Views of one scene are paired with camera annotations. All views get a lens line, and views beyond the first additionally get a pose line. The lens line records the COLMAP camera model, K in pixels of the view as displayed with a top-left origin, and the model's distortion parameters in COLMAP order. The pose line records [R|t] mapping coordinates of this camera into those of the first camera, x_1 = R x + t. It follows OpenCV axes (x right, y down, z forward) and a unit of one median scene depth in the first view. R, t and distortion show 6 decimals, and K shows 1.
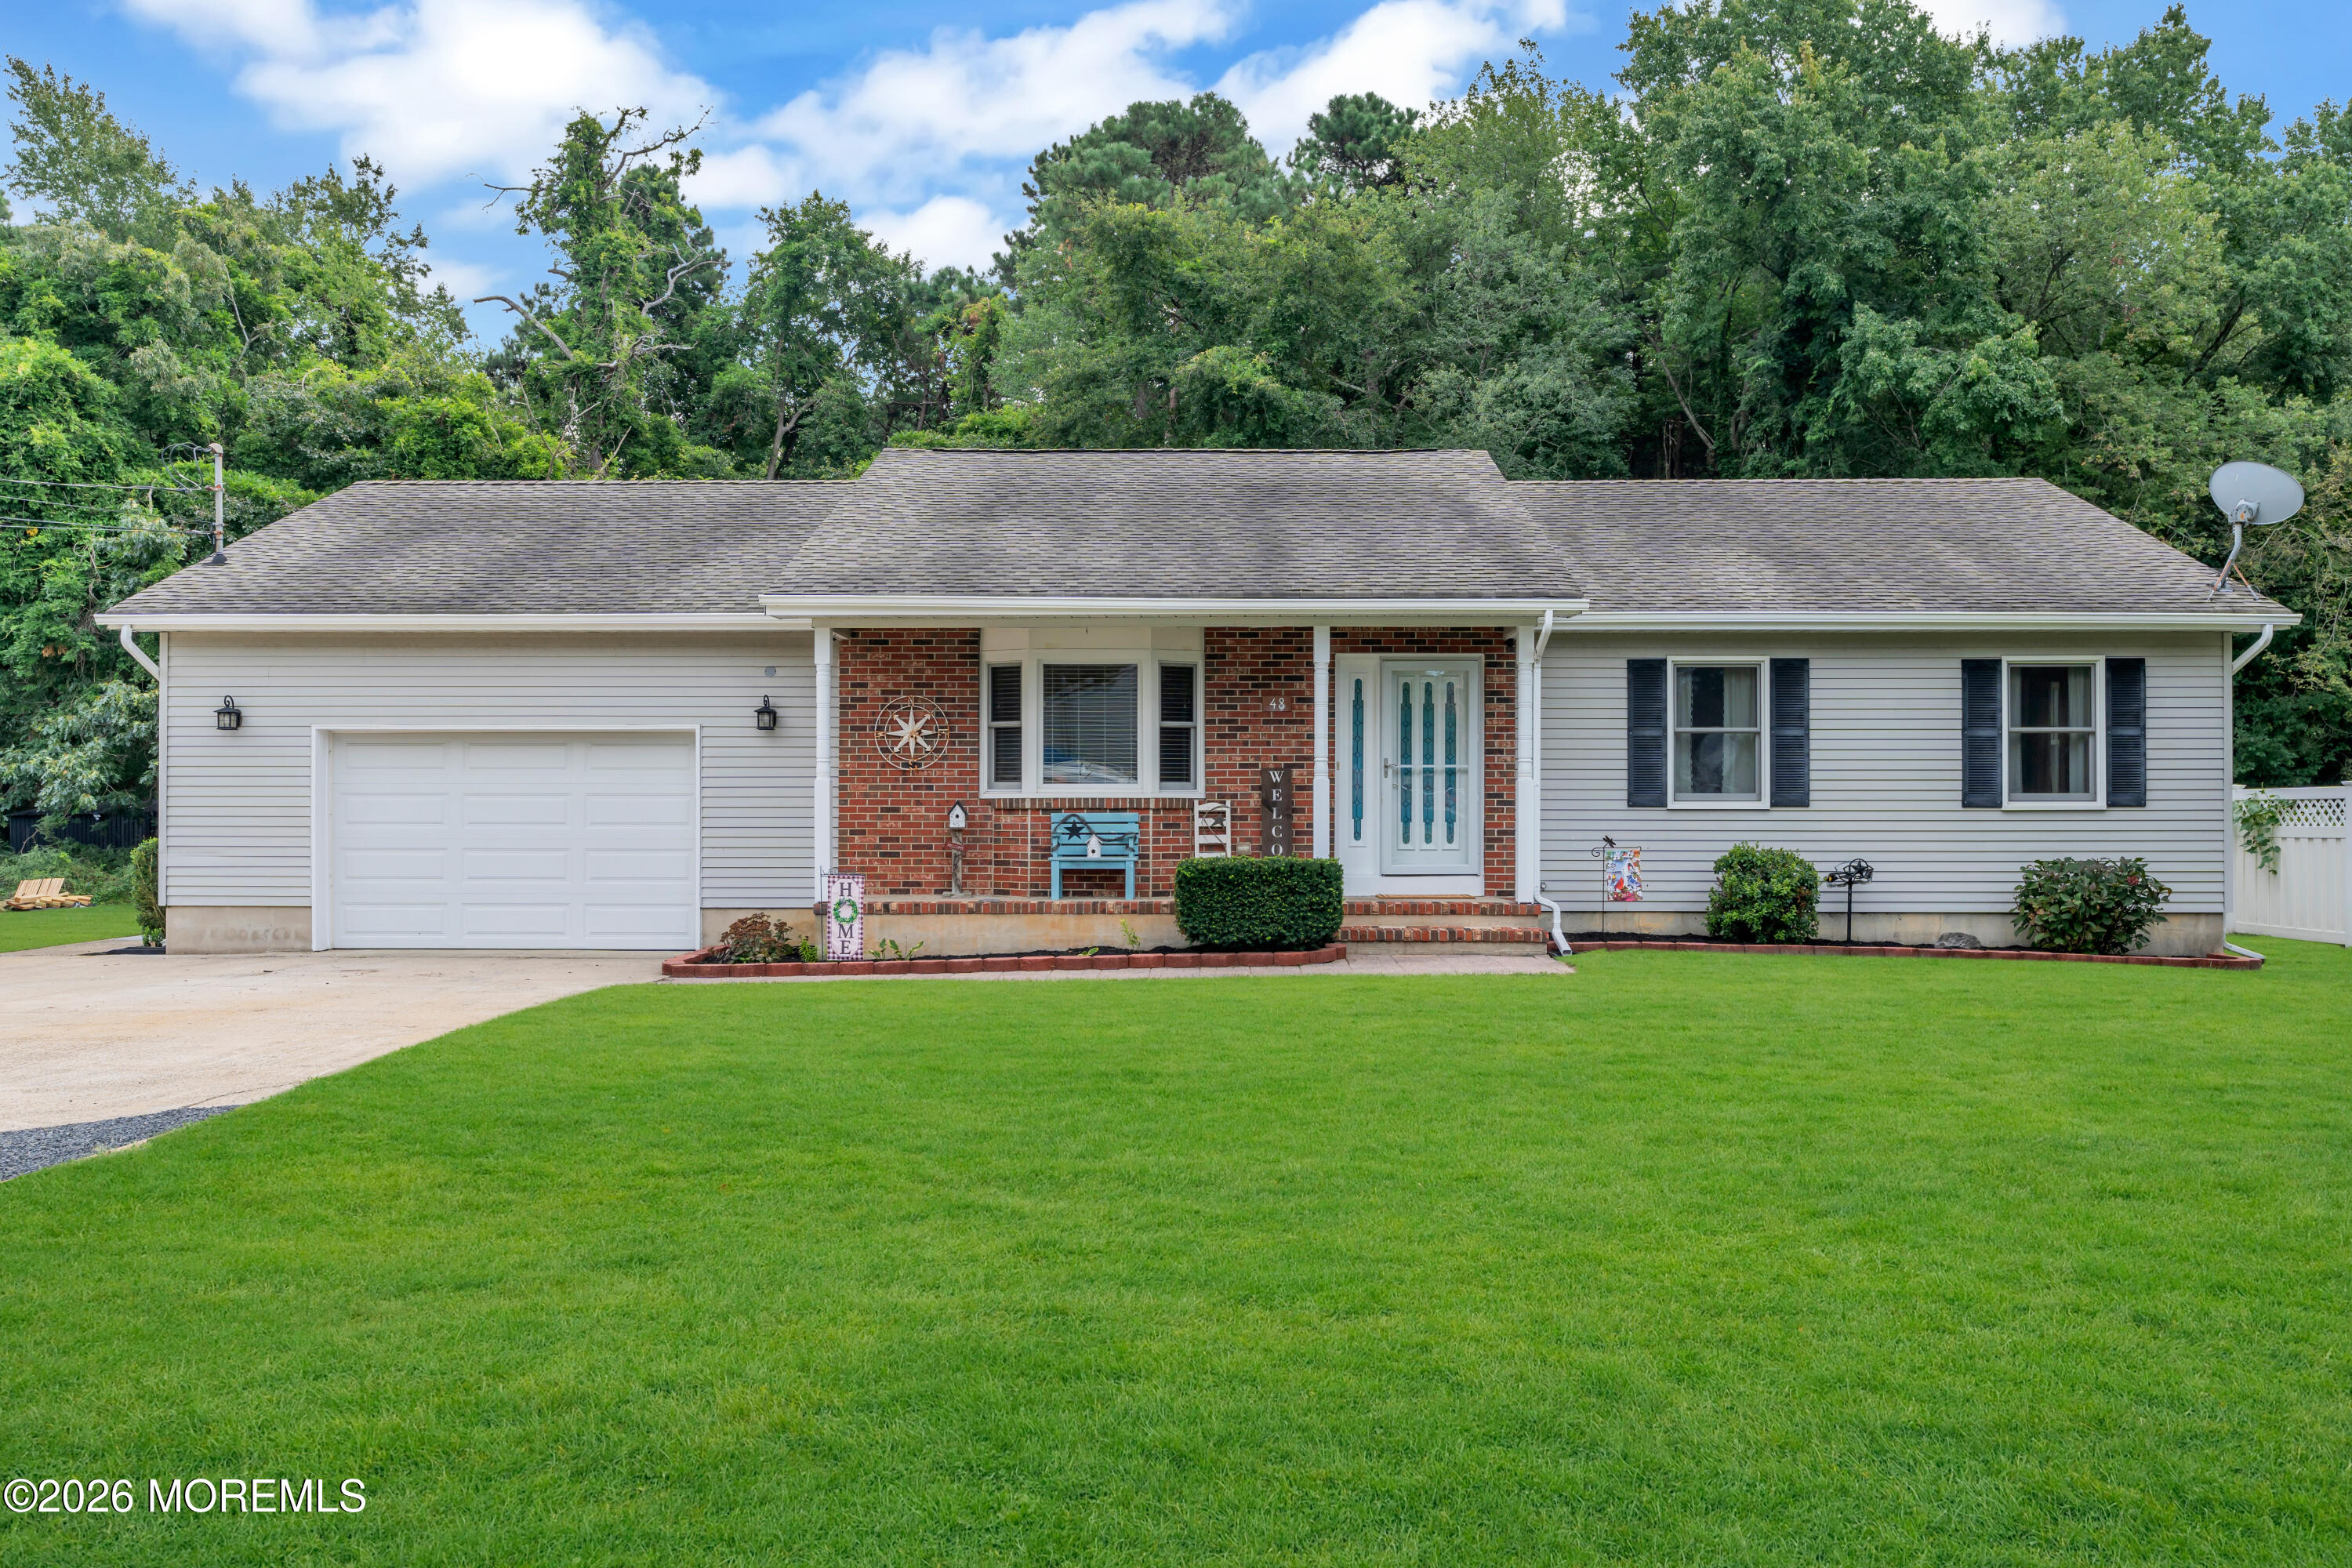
lens RADIAL K [[1826.3, 0, 1176.0], [0, 1826.3, 784.0], [0, 0, 1]] dist [0.005934, 0.002255]
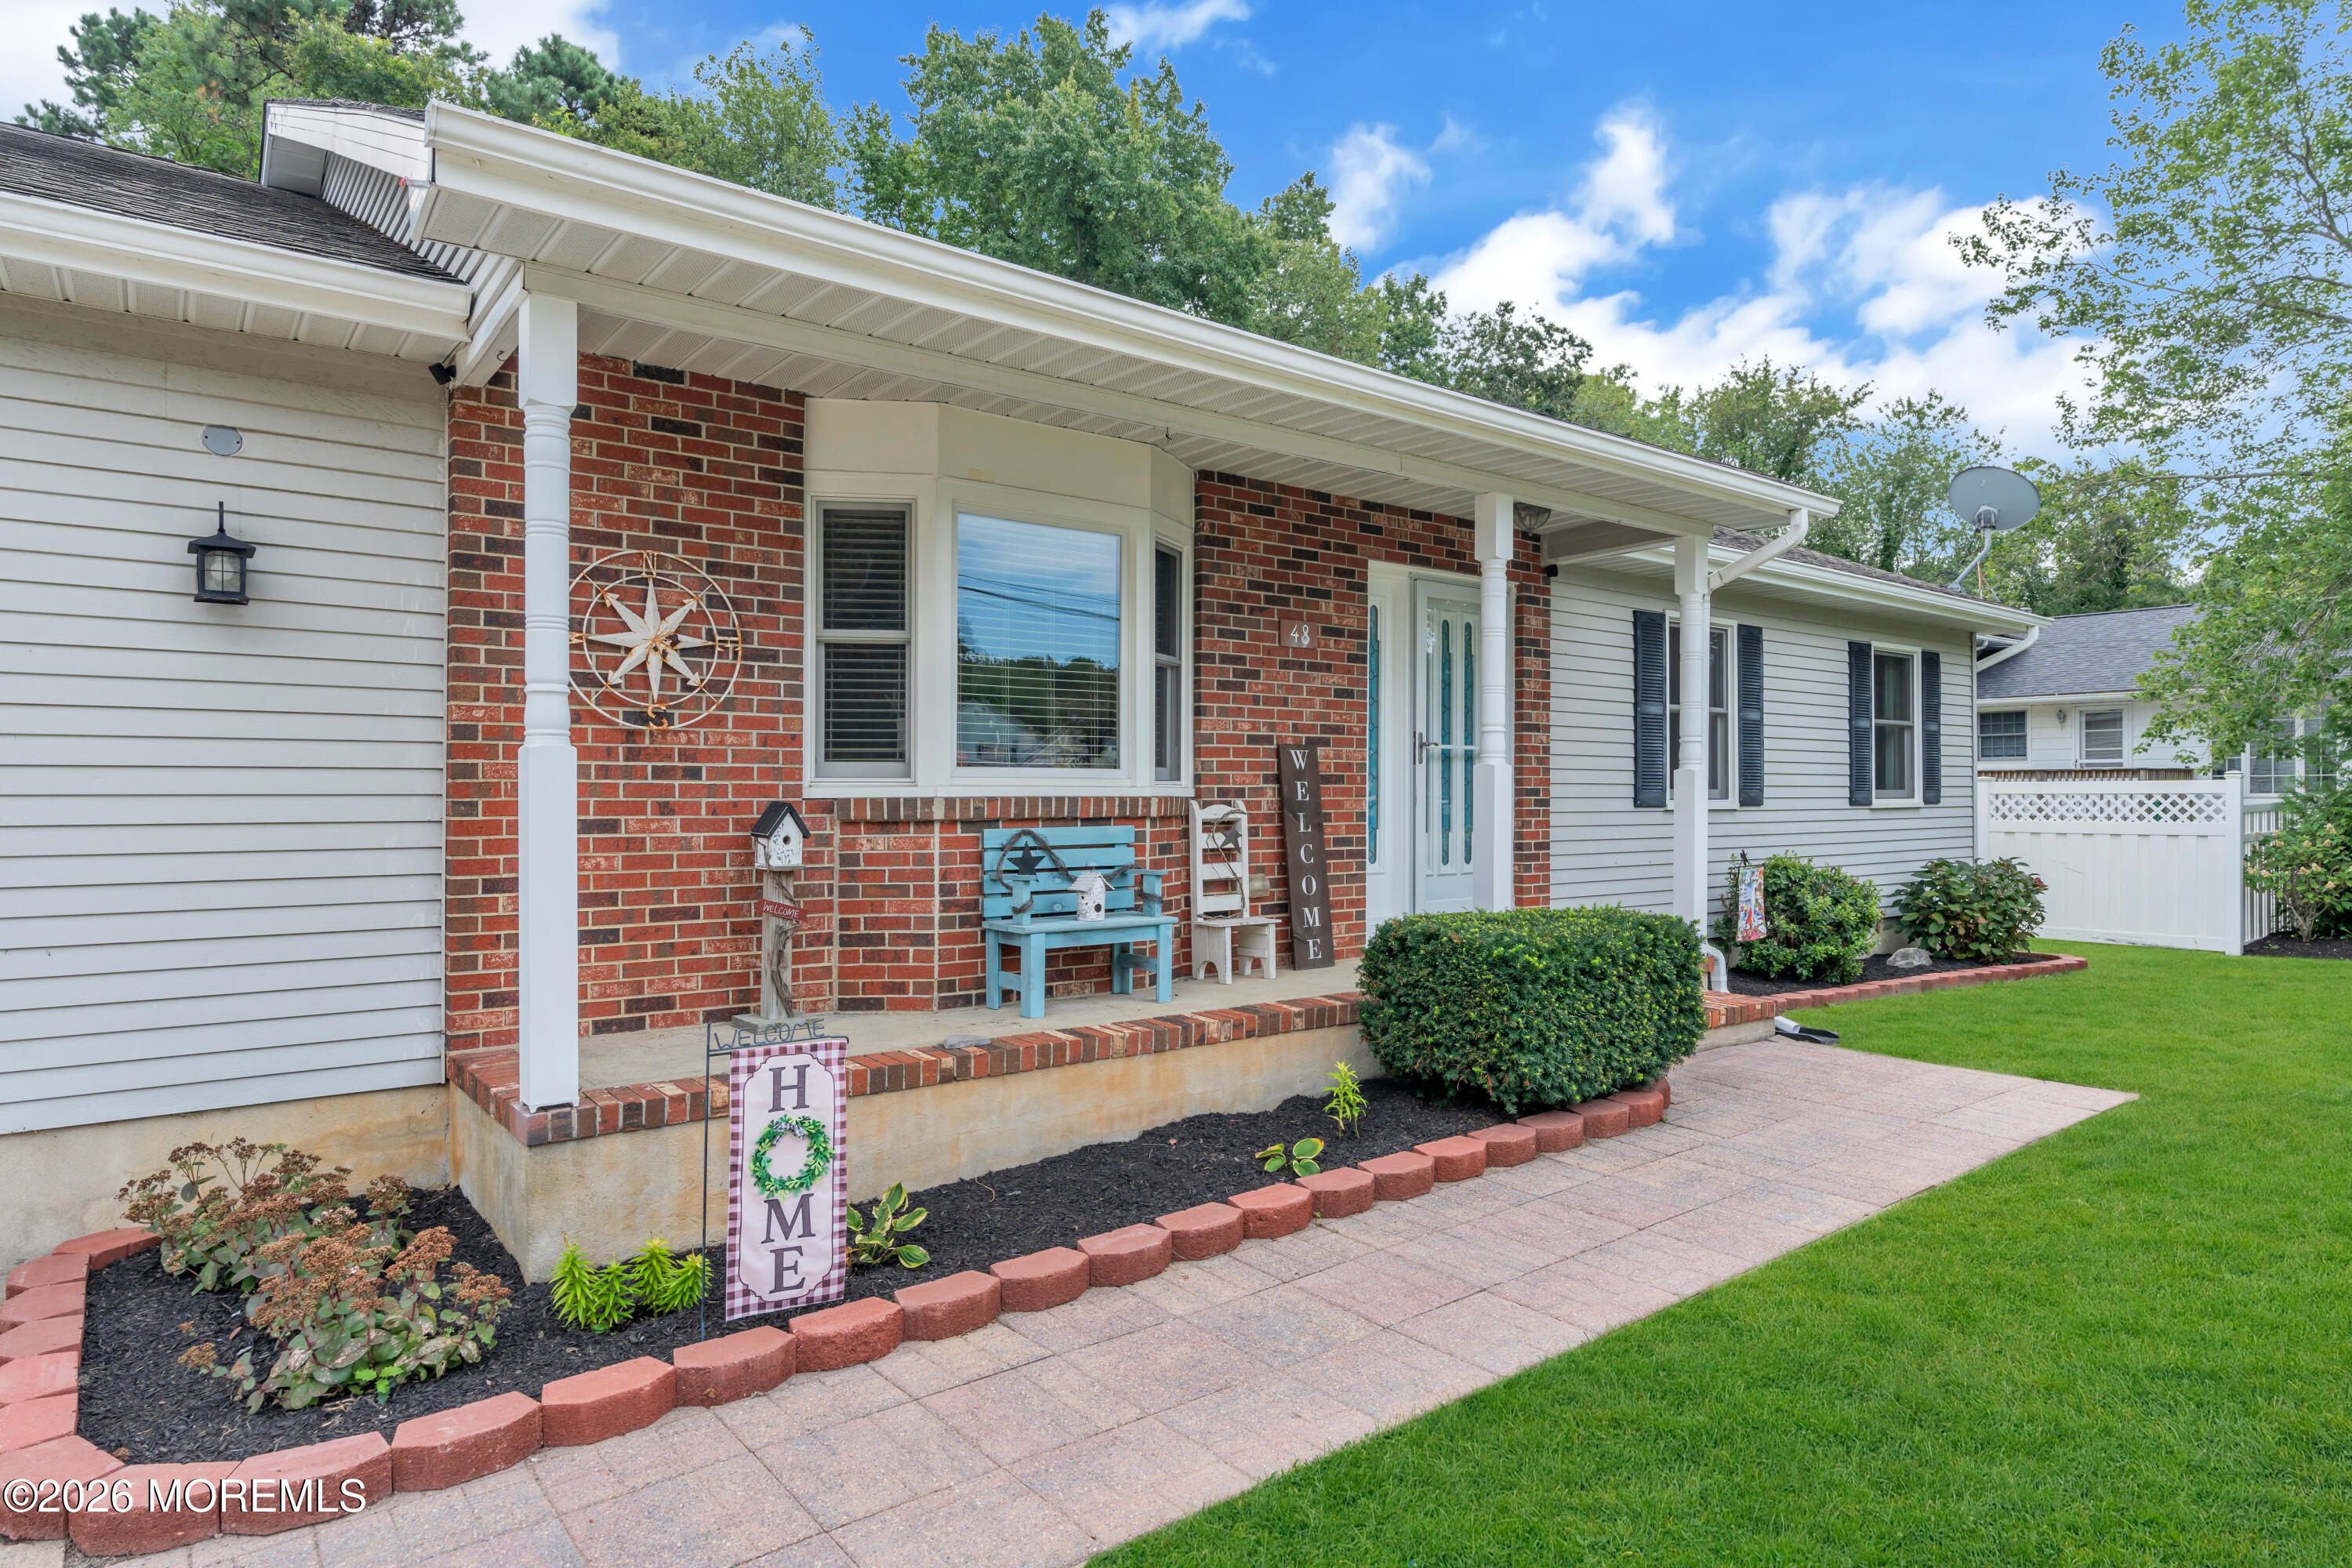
lens RADIAL K [[1349.7, 0, 1176.0], [0, 1349.7, 784.0], [0, 0, 1]] dist [0.000459, 0.000006]
pose [[0.776925, 0.004202, 0.629579, -0.246311], [-0.005815, 0.999983, 0.000501, 0.003834], [-0.629566, -0.004050, 0.776936, 0.690044]]
